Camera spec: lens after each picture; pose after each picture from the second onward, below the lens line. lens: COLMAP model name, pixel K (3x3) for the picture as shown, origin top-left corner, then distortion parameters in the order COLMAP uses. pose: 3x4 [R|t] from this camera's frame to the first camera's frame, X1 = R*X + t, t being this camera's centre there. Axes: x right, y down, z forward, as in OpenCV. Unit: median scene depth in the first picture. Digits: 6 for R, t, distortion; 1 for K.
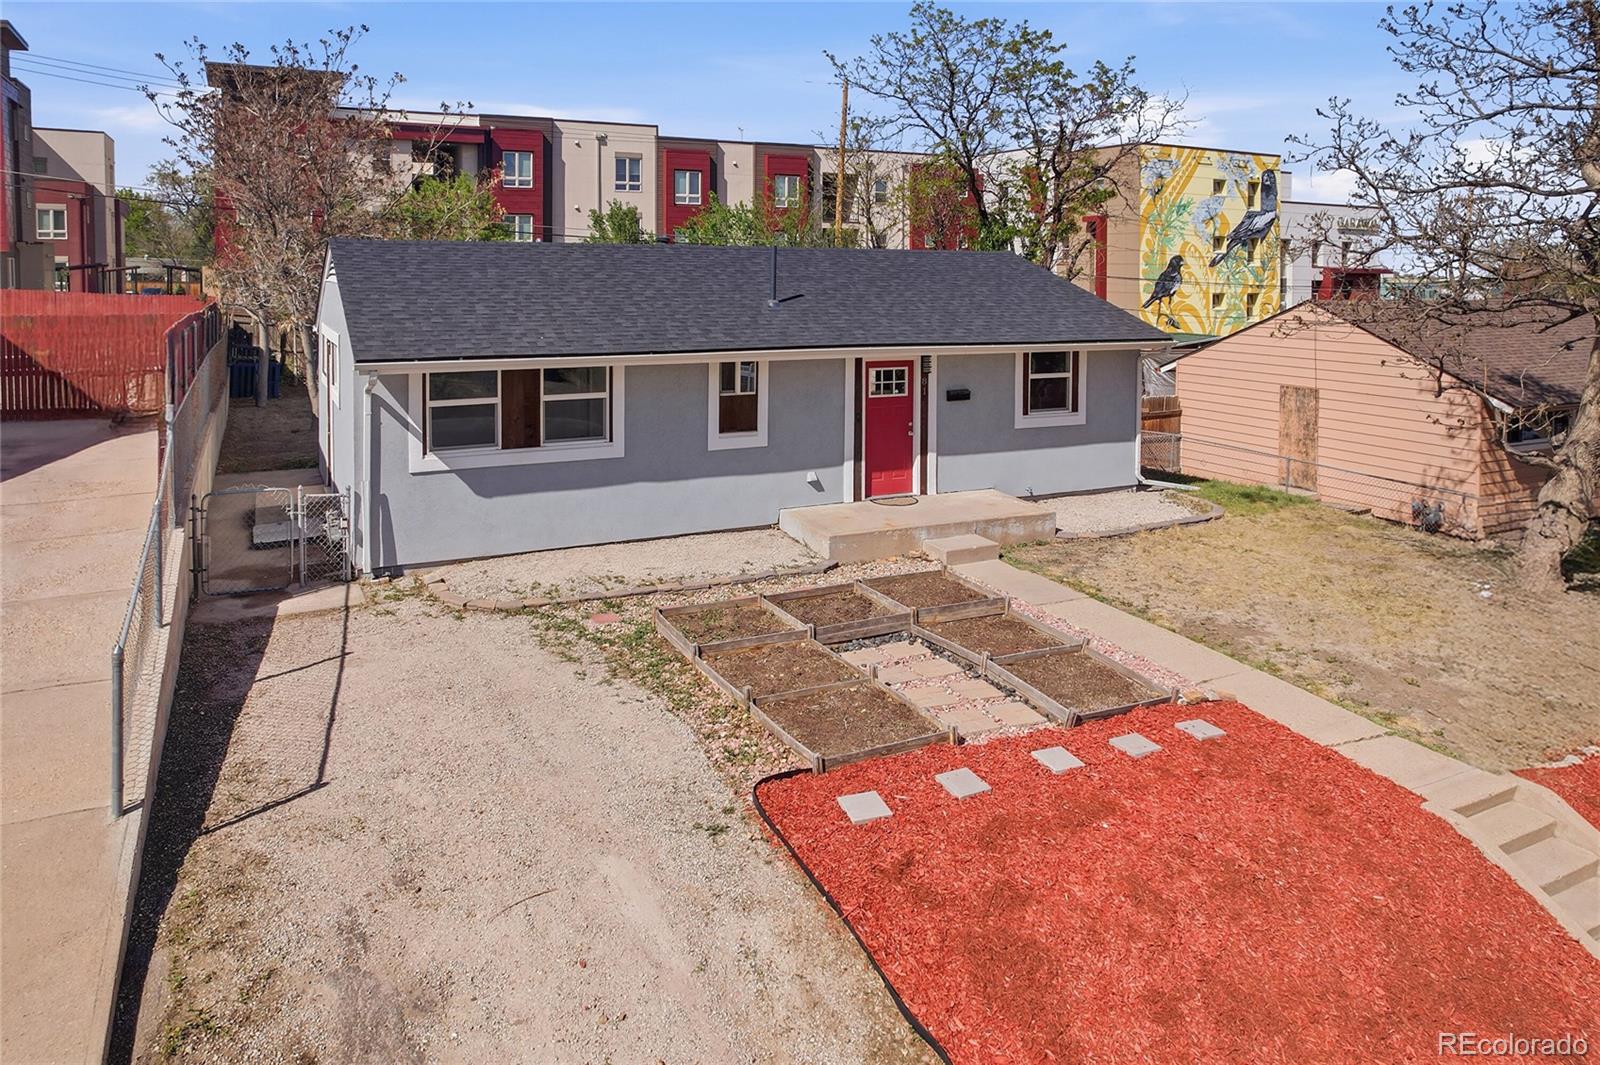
lens RADIAL K [[1037.4, 0, 803.6], [0, 1037.4, 522.5], [0, 0, 1]] dist [-0.048488, 0.000718]
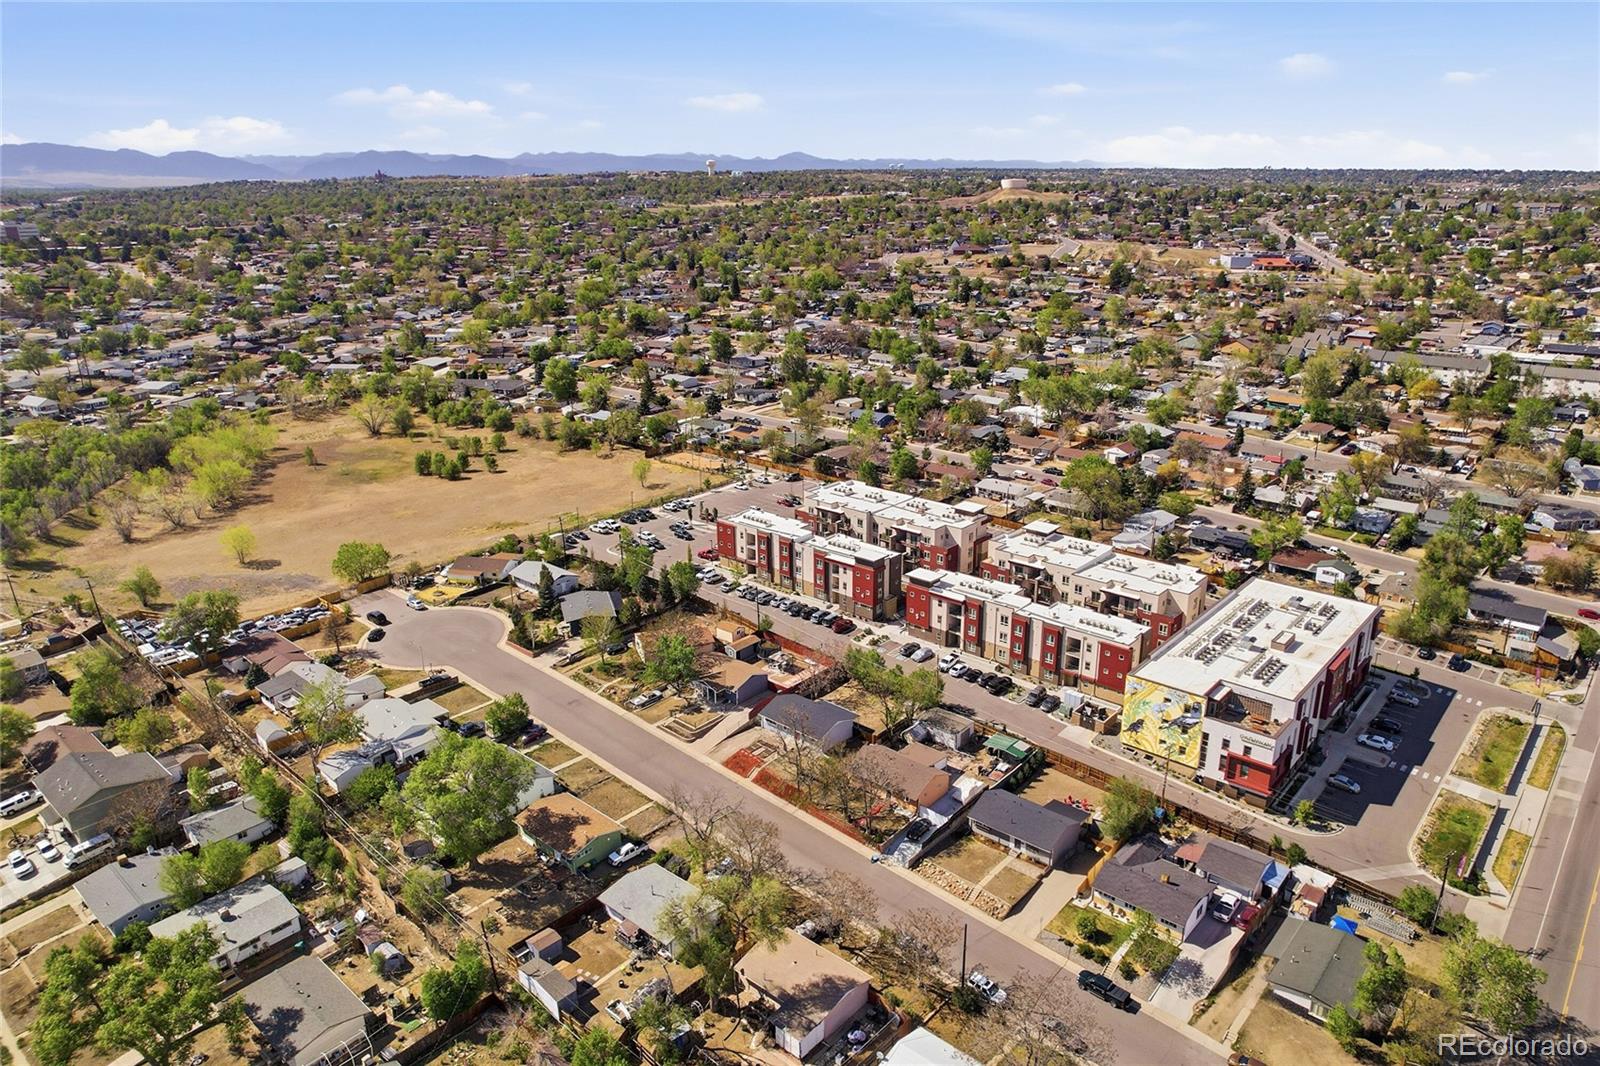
lens RADIAL K [[1037.4, 0, 803.6], [0, 1037.4, 523.0], [0, 0, 1]] dist [-0.048488, 0.000718]
pose [[0.364770, 0.289627, -0.884906, 2.386655], [-0.209521, 0.951548, 0.225072, -1.229067], [0.907218, 0.103306, 0.407779, -0.939496]]
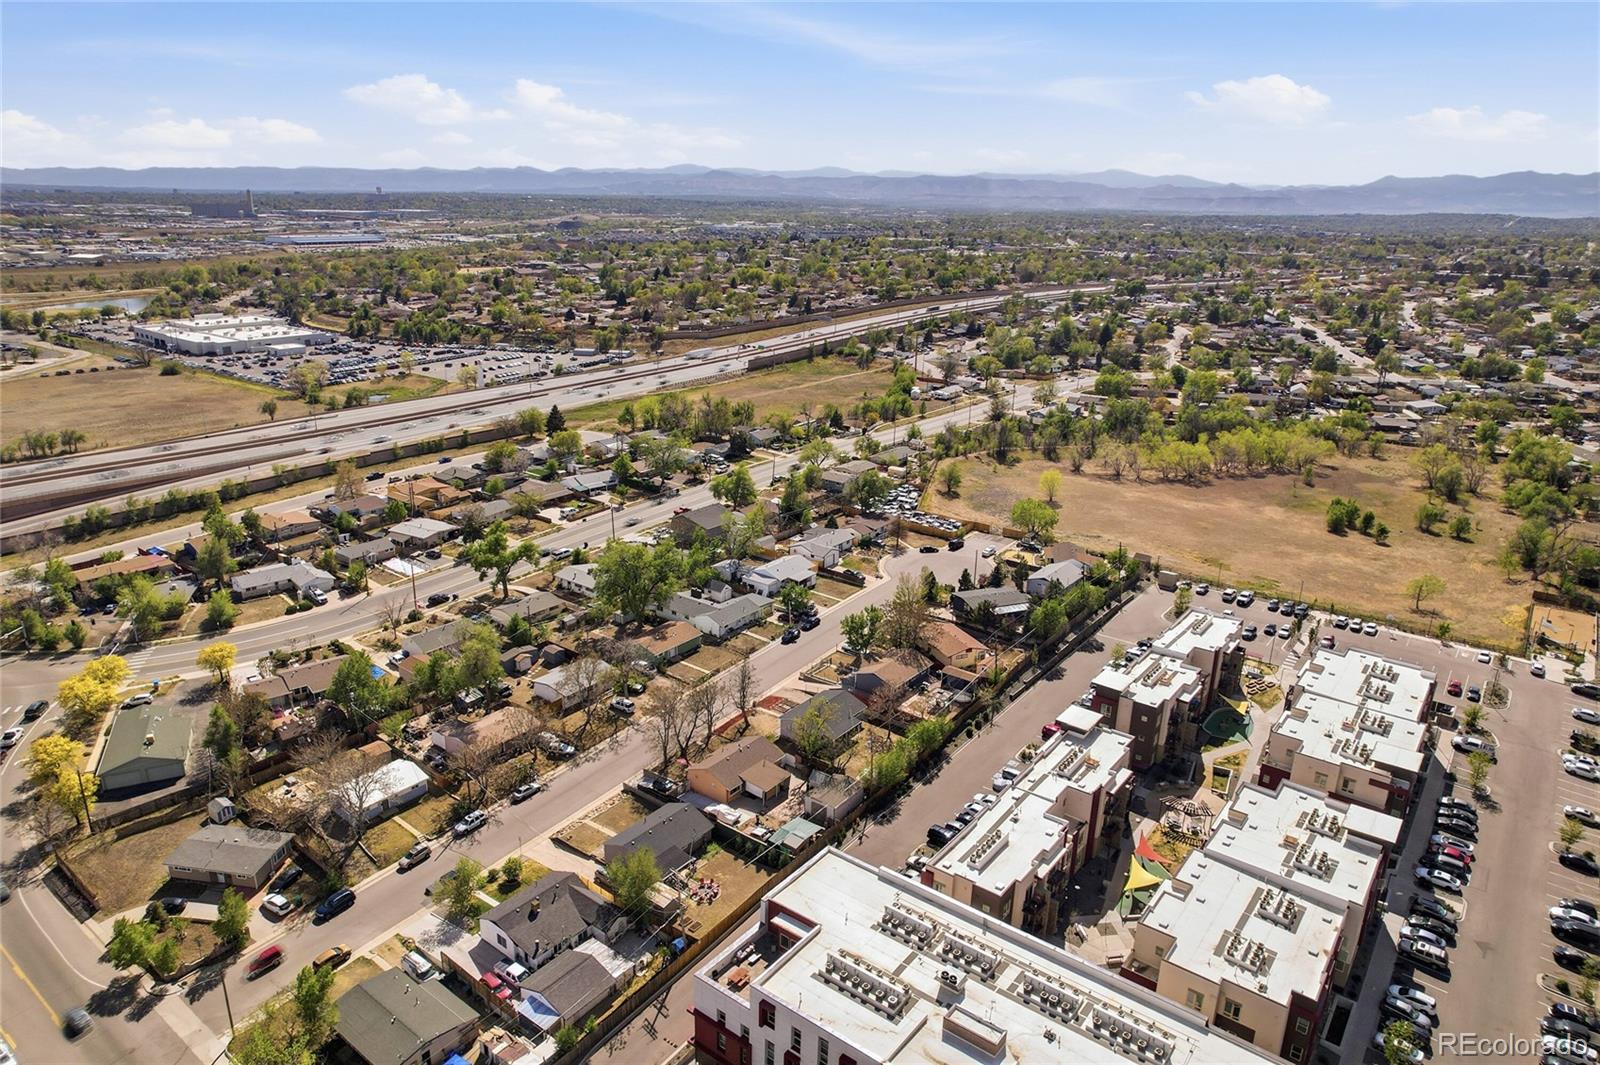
lens RADIAL K [[1018.8, 0, 800.0], [0, 1018.8, 532.5], [0, 0, 1]] dist [-0.034506, 0.001789]
pose [[-0.900582, 0.115130, -0.419163, 1.199841], [-0.125694, 0.854122, 0.504655, -1.997557], [0.416117, 0.507169, -0.754736, 2.283773]]
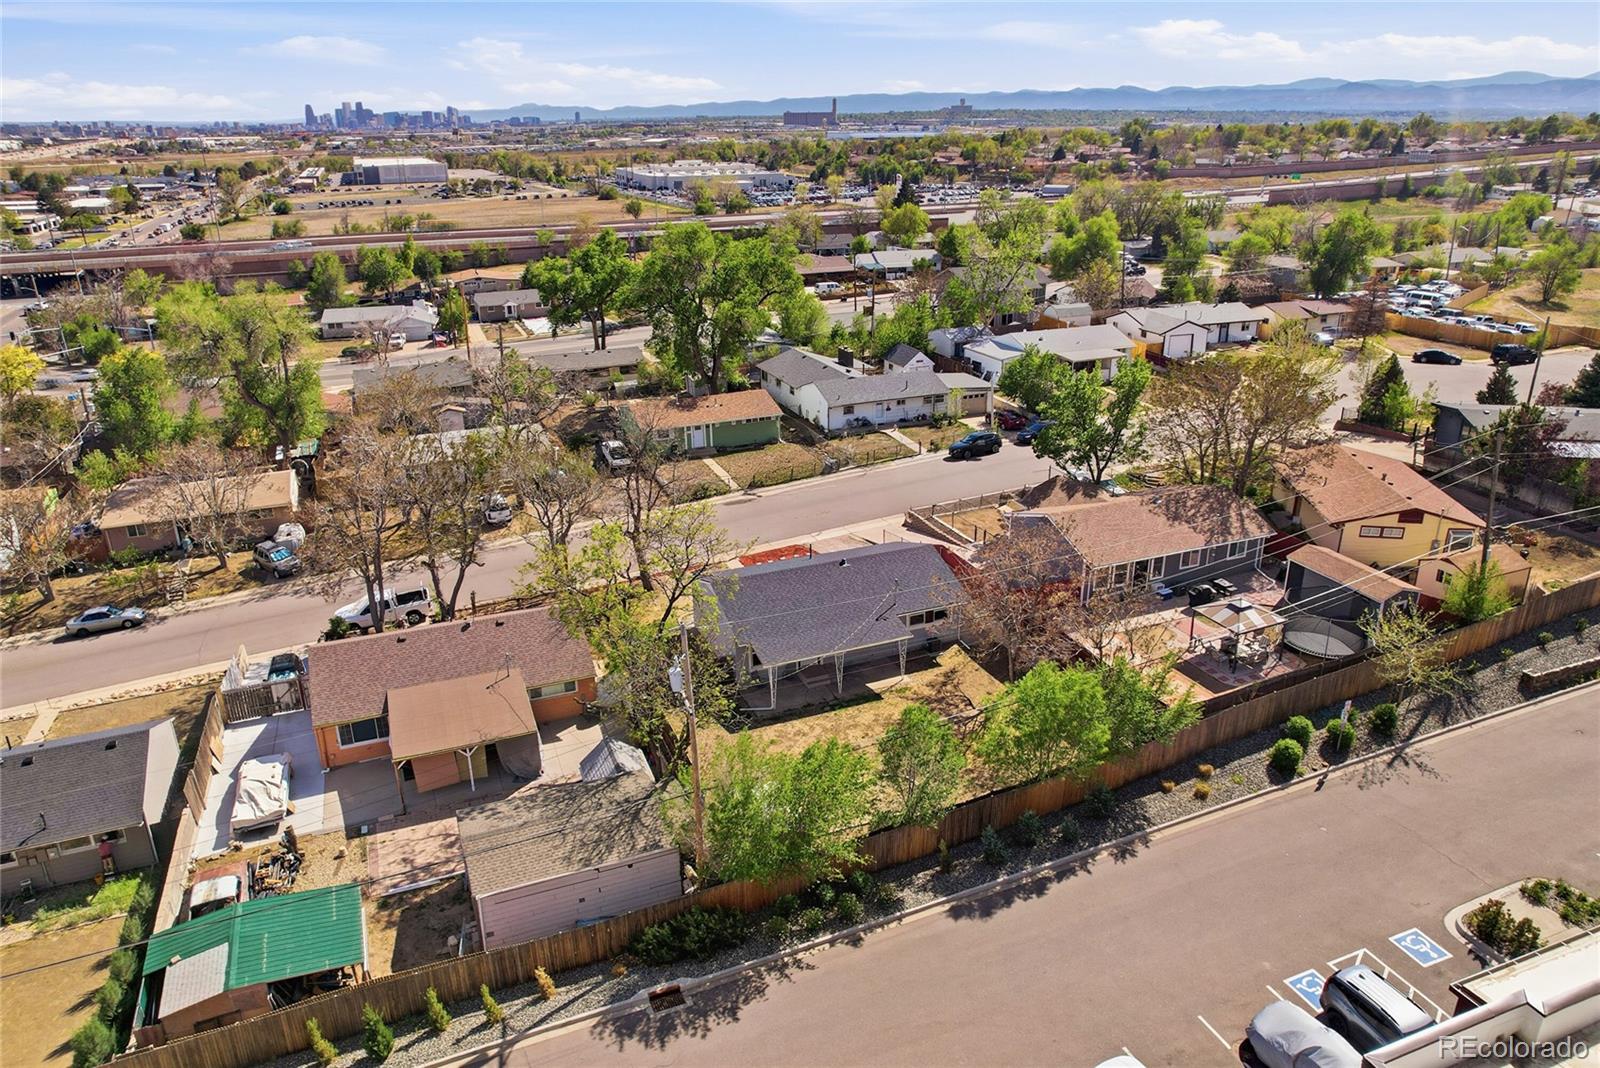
lens RADIAL K [[1057.1, 0, 806.2], [0, 1057.1, 526.3], [0, 0, 1]] dist [-0.080001, 0.070950]
pose [[-0.996108, -0.021032, 0.085594, -0.124426], [0.031306, 0.823365, 0.566648, -0.668290], [-0.082393, 0.567122, -0.819502, 1.119018]]
